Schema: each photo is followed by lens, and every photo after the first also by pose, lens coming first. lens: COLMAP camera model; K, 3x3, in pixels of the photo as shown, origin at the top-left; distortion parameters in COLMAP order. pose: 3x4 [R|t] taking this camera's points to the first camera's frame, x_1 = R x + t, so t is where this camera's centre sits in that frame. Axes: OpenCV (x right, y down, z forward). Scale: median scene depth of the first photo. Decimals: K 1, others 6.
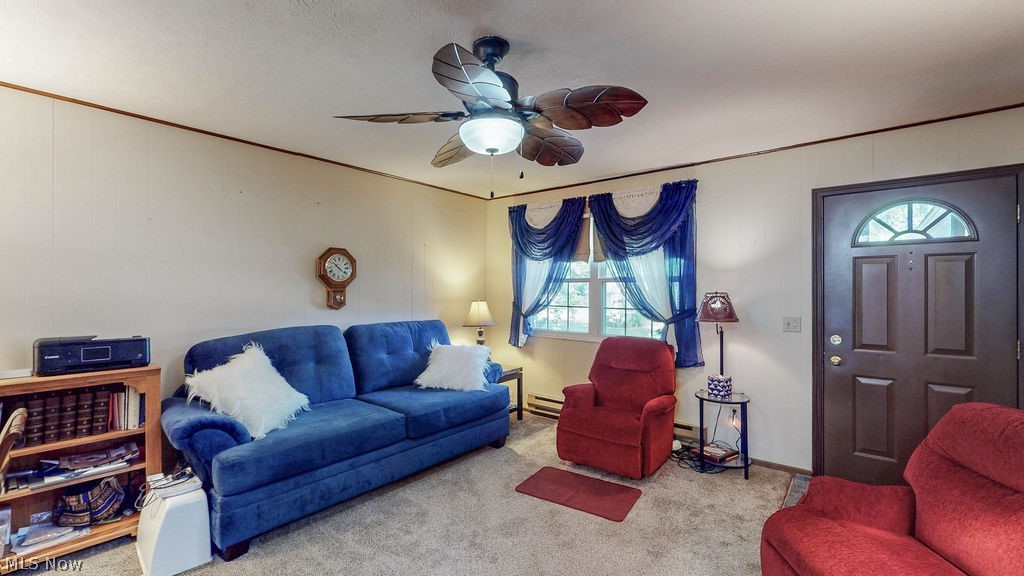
lens RADIAL K [[424.5, 0, 512.8], [0, 424.5, 290.0], [0, 0, 1]] dist [-0.000746, -0.000076]
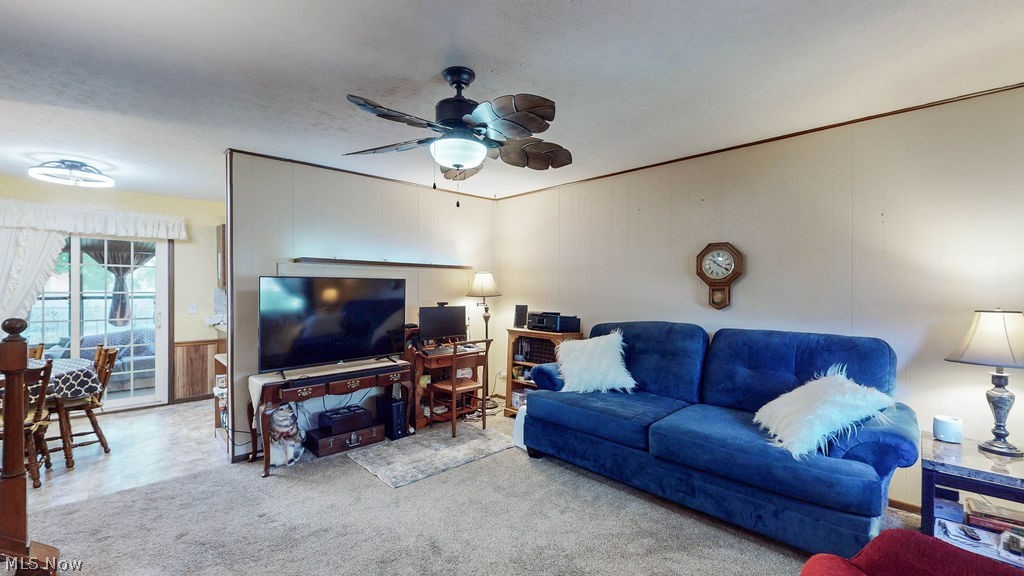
lens RADIAL K [[424.5, 0, 512.8], [0, 424.5, 290.0], [0, 0, 1]] dist [-0.000746, -0.000076]
pose [[-0.097379, 0.004904, -0.995235, 0.592379], [-0.000186, 0.999988, 0.004945, -0.000654], [0.995247, 0.000666, -0.097377, 0.689295]]
